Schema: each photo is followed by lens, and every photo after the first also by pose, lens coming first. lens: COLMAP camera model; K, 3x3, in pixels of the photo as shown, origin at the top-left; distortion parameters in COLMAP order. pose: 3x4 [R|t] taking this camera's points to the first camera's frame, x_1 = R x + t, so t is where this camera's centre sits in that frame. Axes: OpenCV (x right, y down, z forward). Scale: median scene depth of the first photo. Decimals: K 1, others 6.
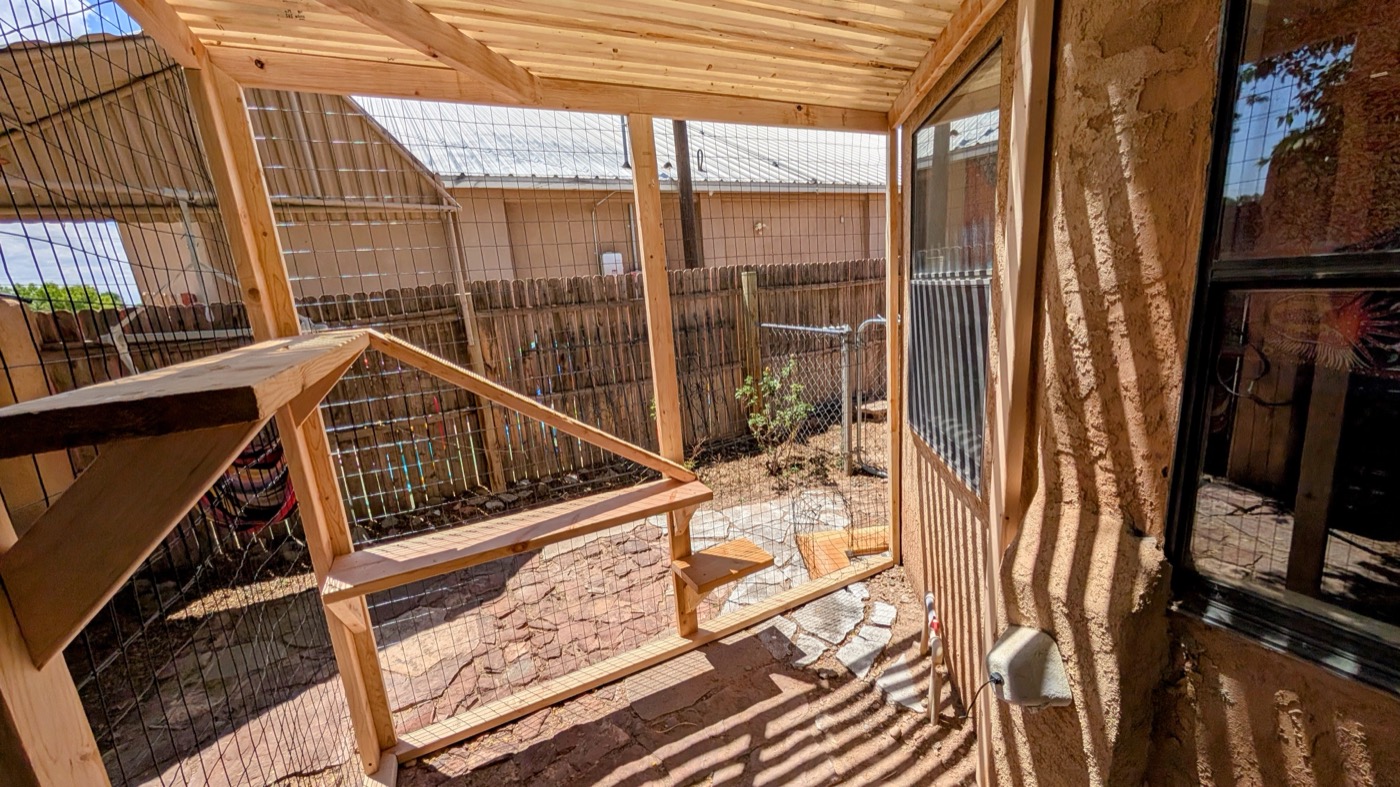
lens RADIAL K [[525.1, 0, 698.3], [0, 525.1, 403.3], [0, 0, 1]] dist [-0.001702, 0.000741]
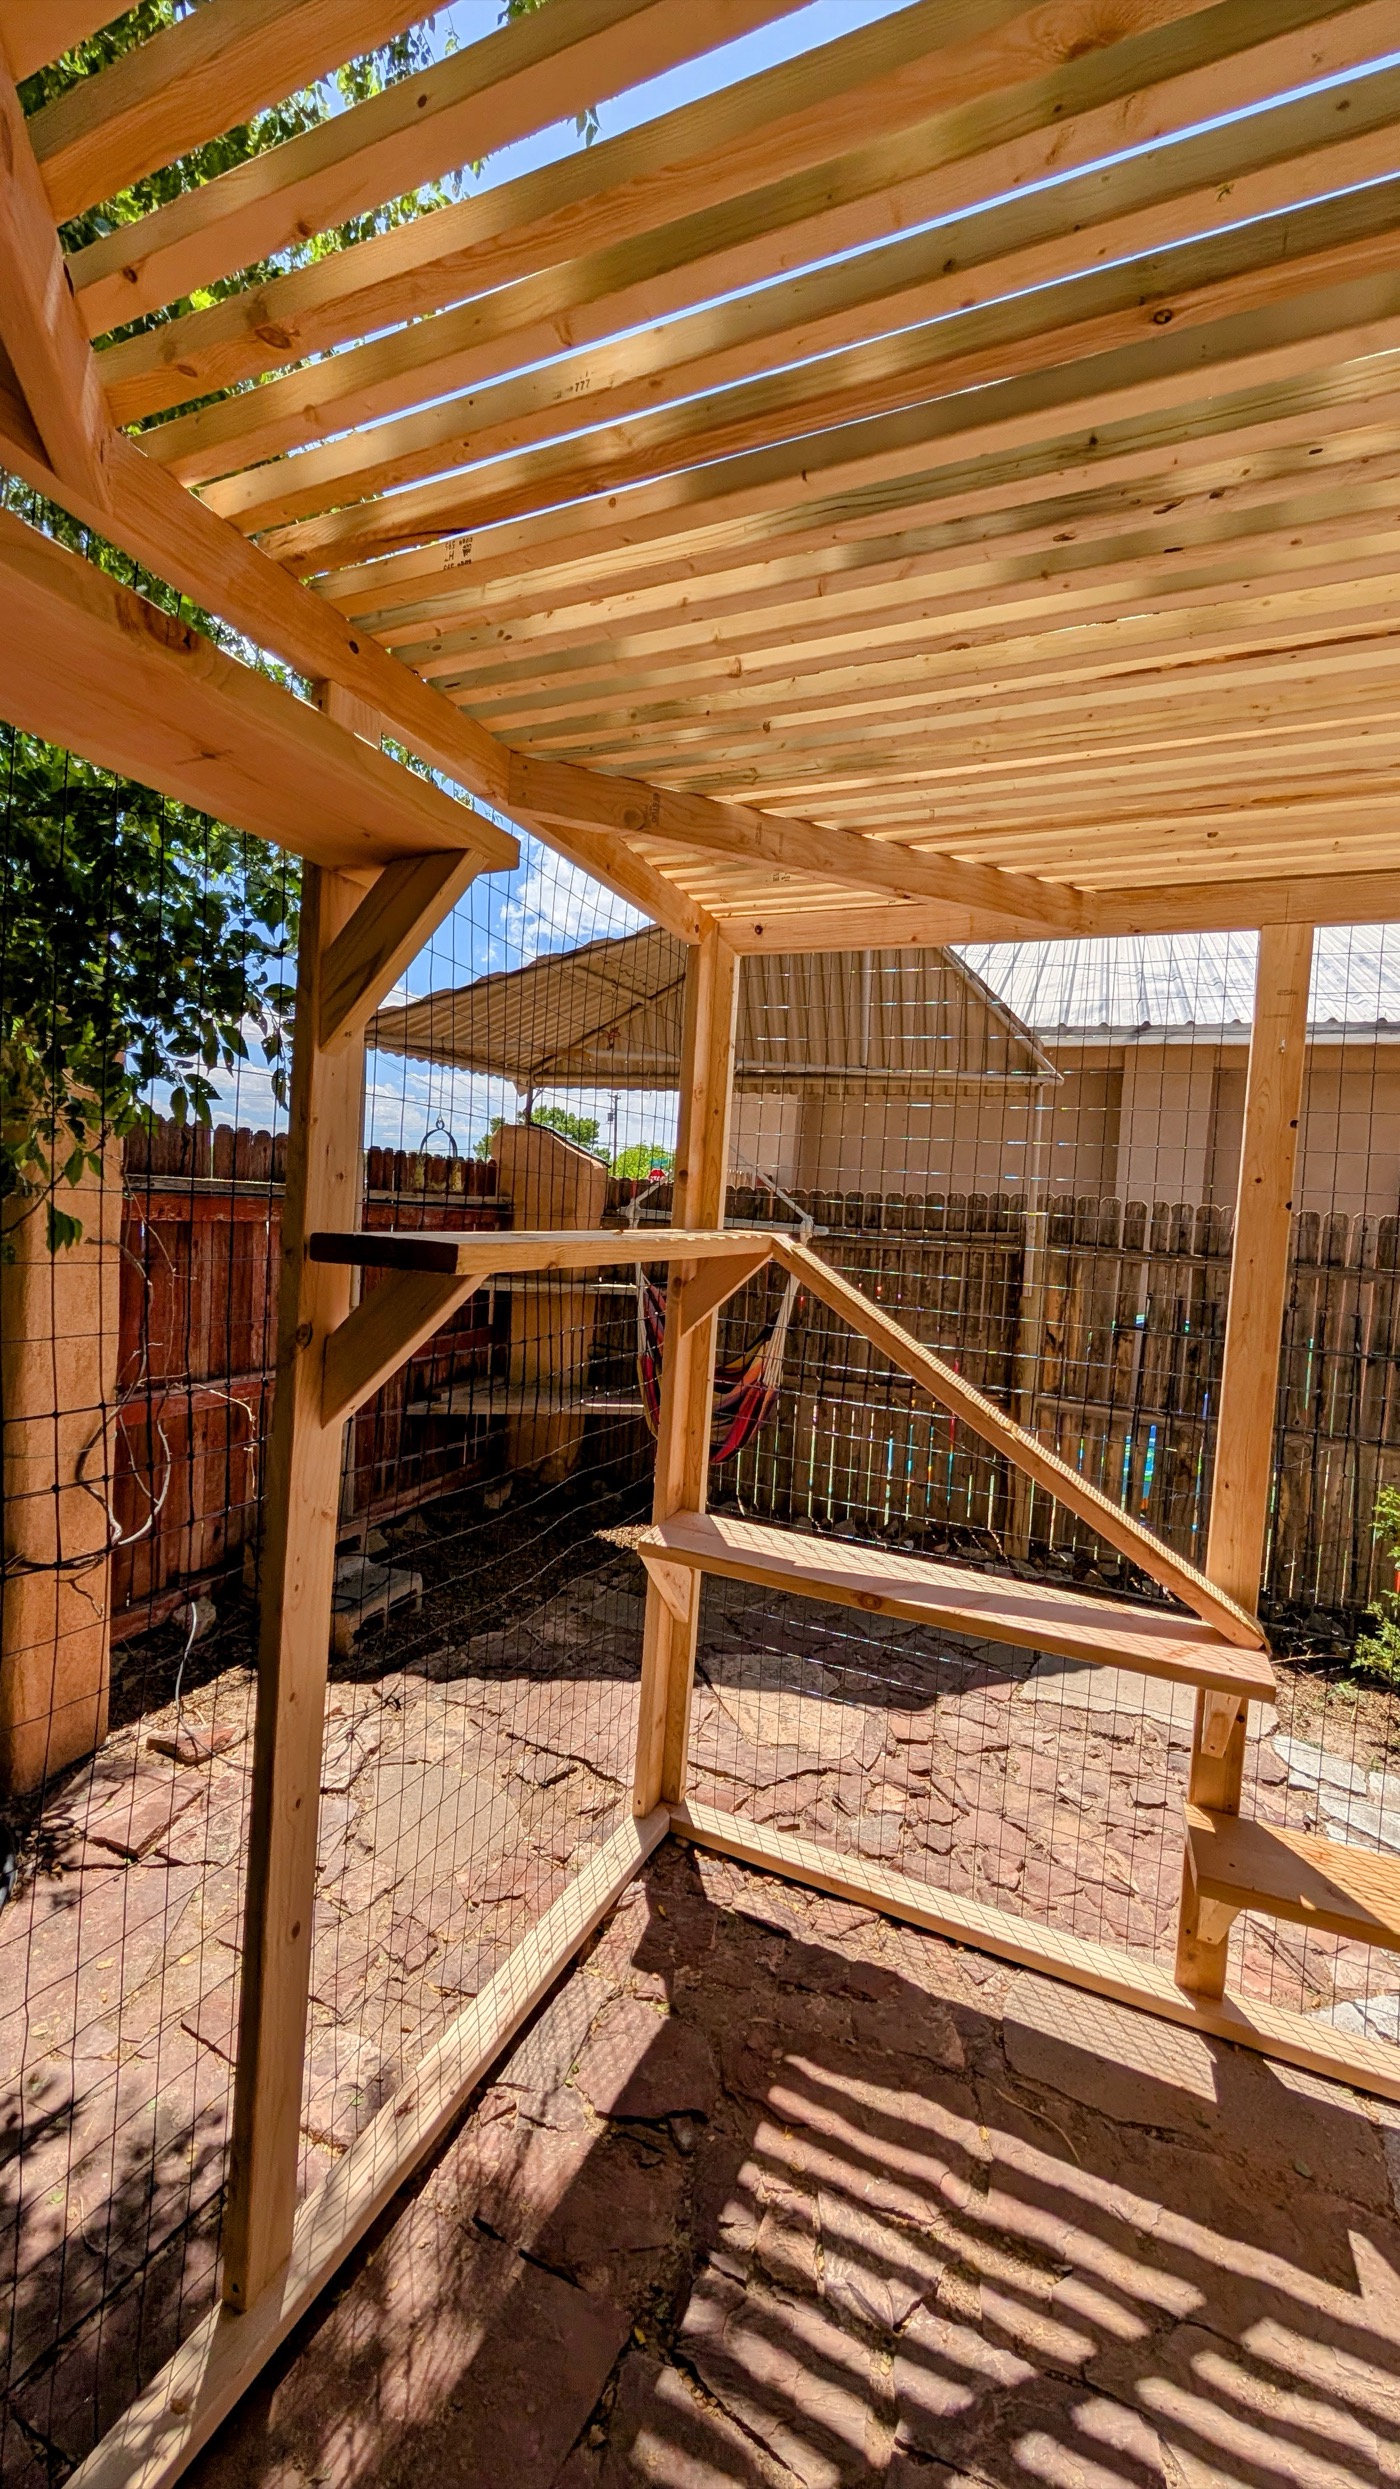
lens RADIAL K [[933.6, 0, 689.1], [0, 933.6, 1245.8], [0, 0, 1]] dist [-0.001702, 0.000741]
pose [[0.628340, 0.147525, -0.763822, 0.249626], [-0.278115, 0.959564, -0.043454, -0.020697], [0.726526, 0.239734, 0.643962, 0.015509]]
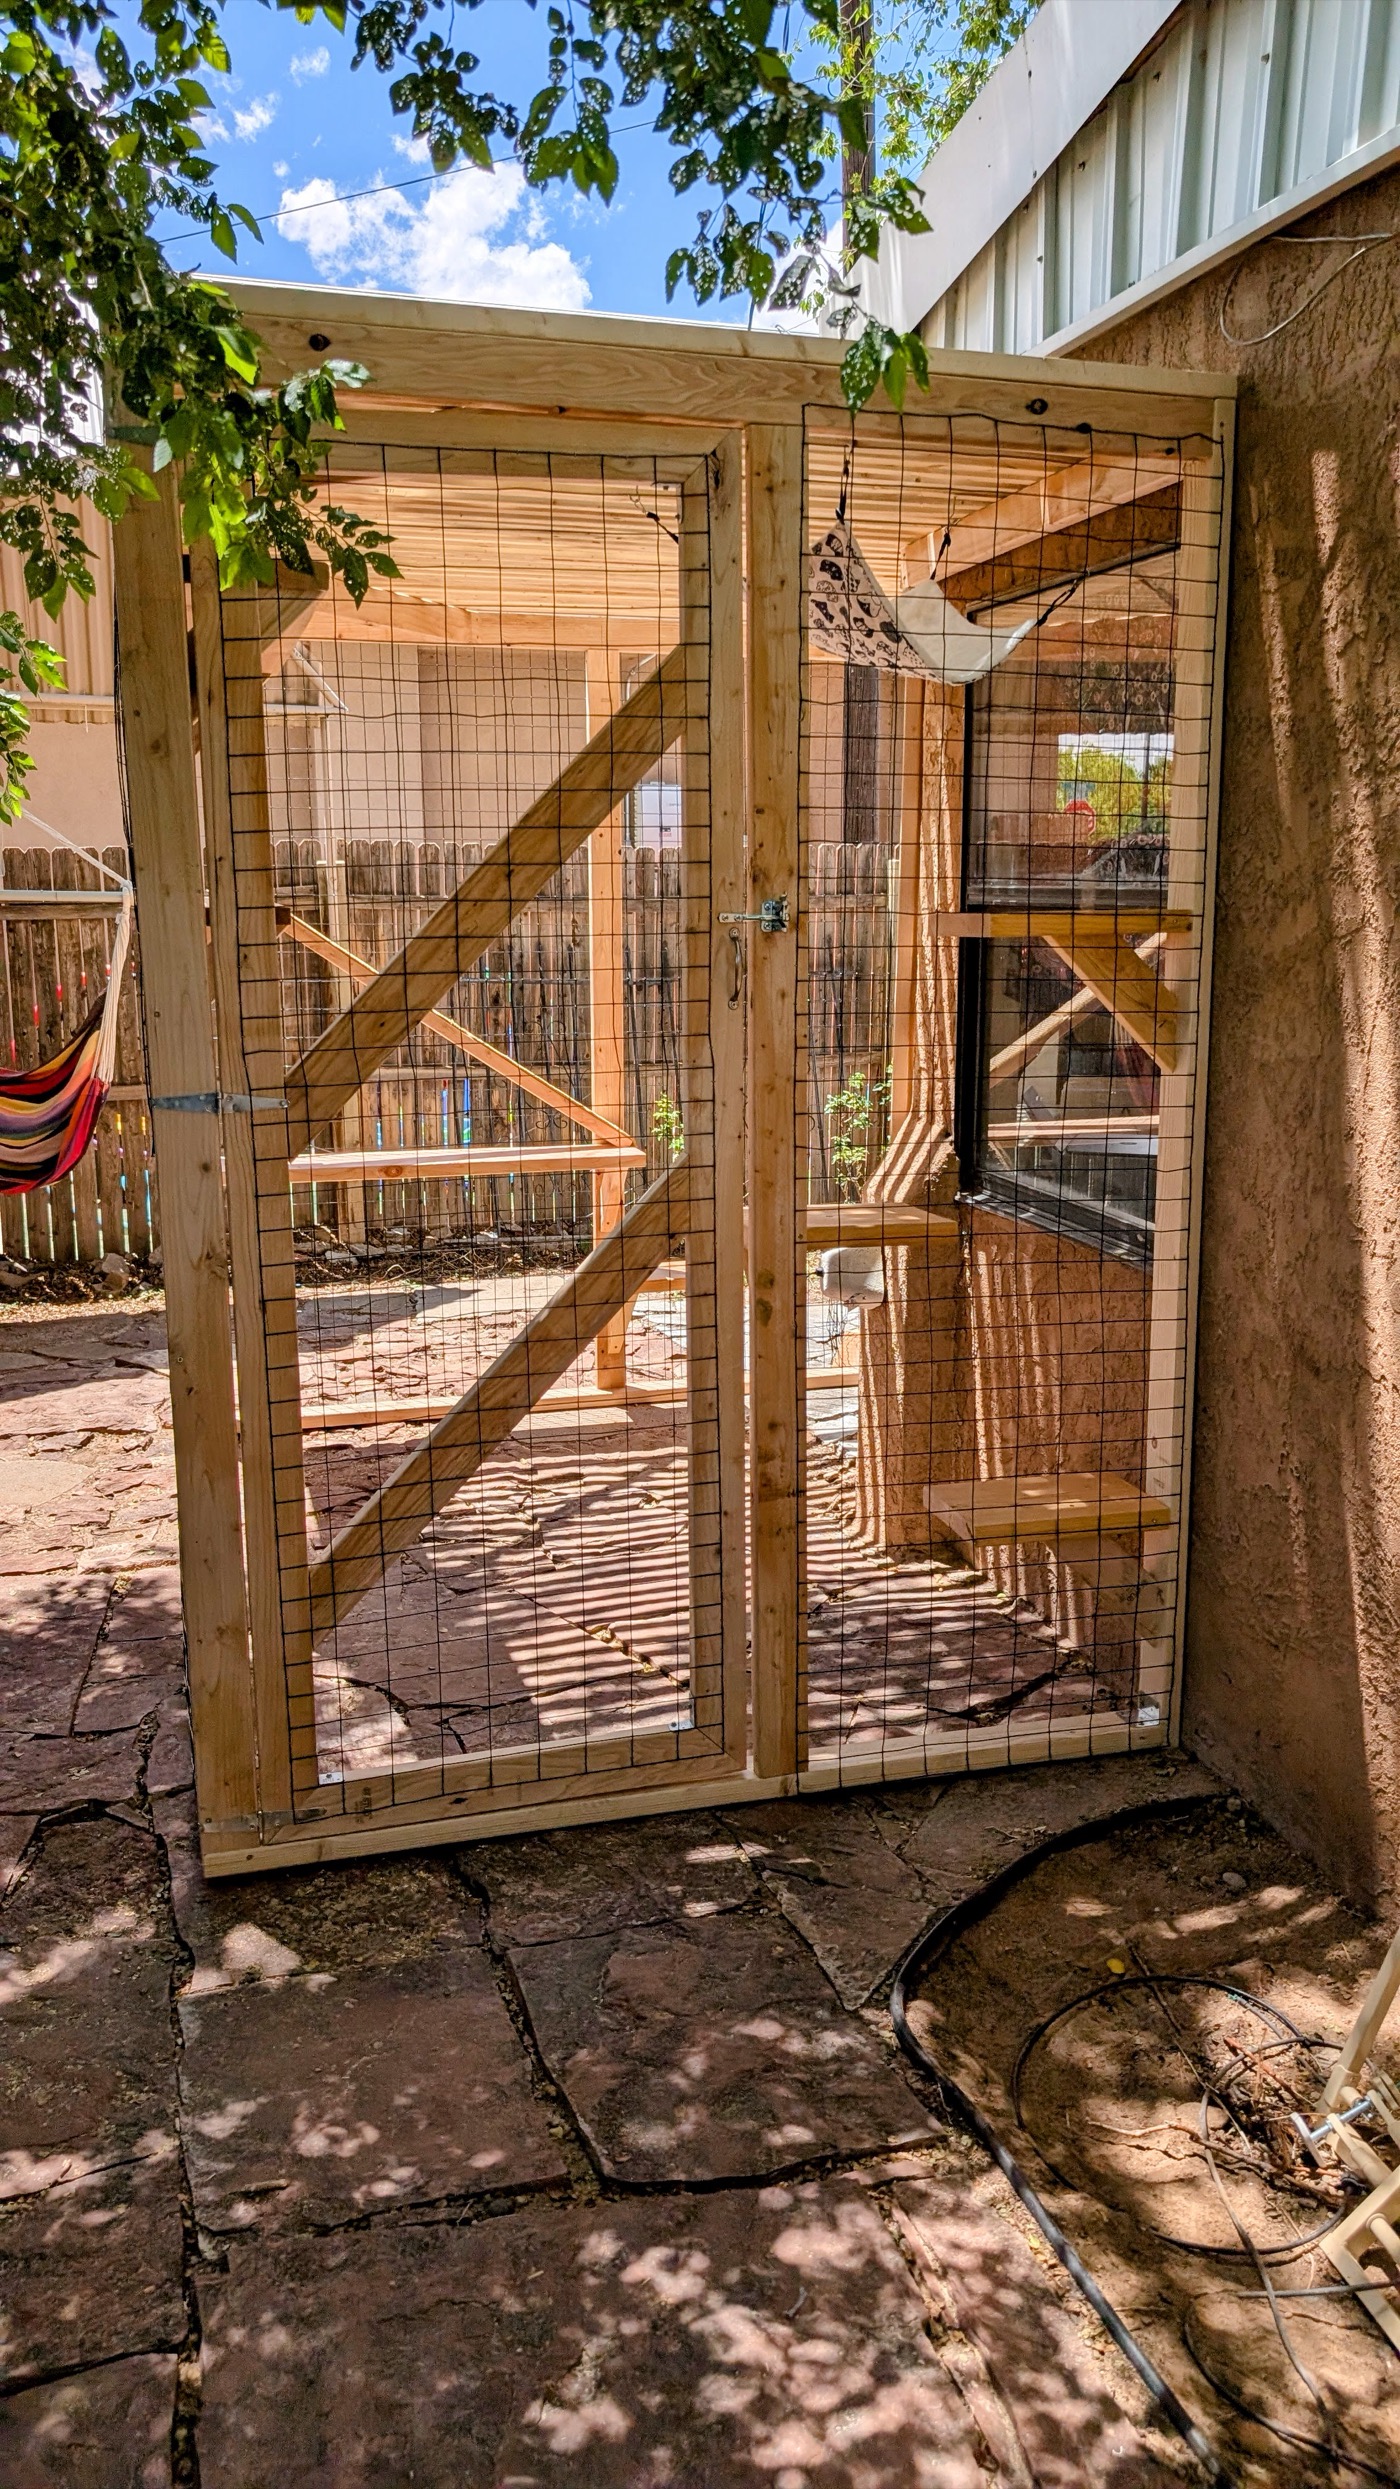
lens RADIAL K [[1676.7, 0, 709.0], [0, 1676.7, 1253.2], [0, 0, 1]] dist [0.008655, 0.000325]
pose [[0.983370, 0.110715, -0.143961, 0.443749], [-0.111122, 0.993793, 0.005236, 0.267823], [0.143647, 0.010849, 0.989570, -1.252578]]
